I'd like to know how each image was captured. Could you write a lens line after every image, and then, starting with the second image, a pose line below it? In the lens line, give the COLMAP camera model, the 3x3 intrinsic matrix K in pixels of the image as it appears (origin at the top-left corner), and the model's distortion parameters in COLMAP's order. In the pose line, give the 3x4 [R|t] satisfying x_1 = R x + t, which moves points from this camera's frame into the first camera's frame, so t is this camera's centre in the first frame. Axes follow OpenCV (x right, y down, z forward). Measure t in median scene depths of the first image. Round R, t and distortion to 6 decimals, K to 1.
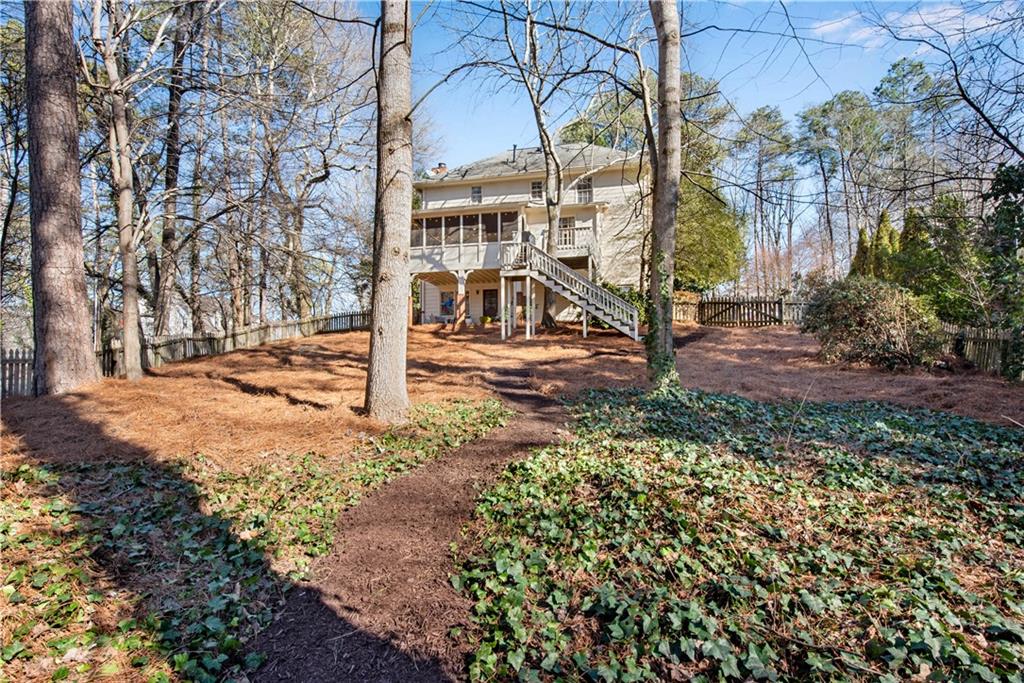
lens RADIAL K [[531.5, 0, 511.0], [0, 531.5, 350.1], [0, 0, 1]] dist [0.002158, 0.000580]
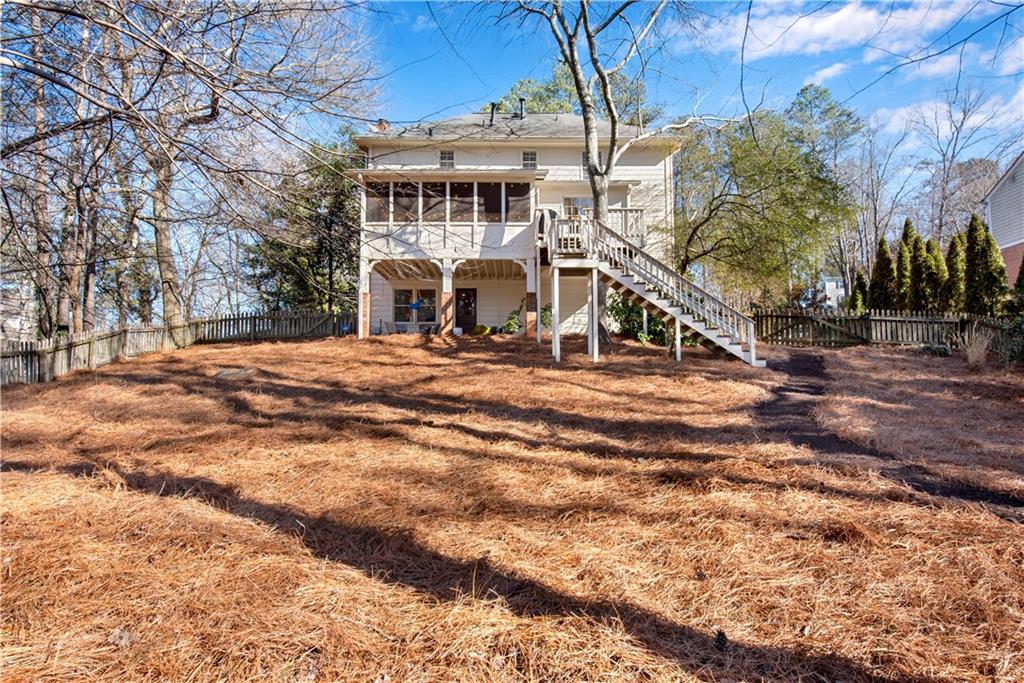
lens RADIAL K [[562.0, 0, 513.5], [0, 562.0, 331.3], [0, 0, 1]] dist [0.015626, 0.000413]
pose [[0.966502, 0.024233, 0.255512, -0.197764], [-0.010753, 0.998482, -0.054022, -0.014692], [-0.256434, 0.049465, 0.965295, 0.263120]]
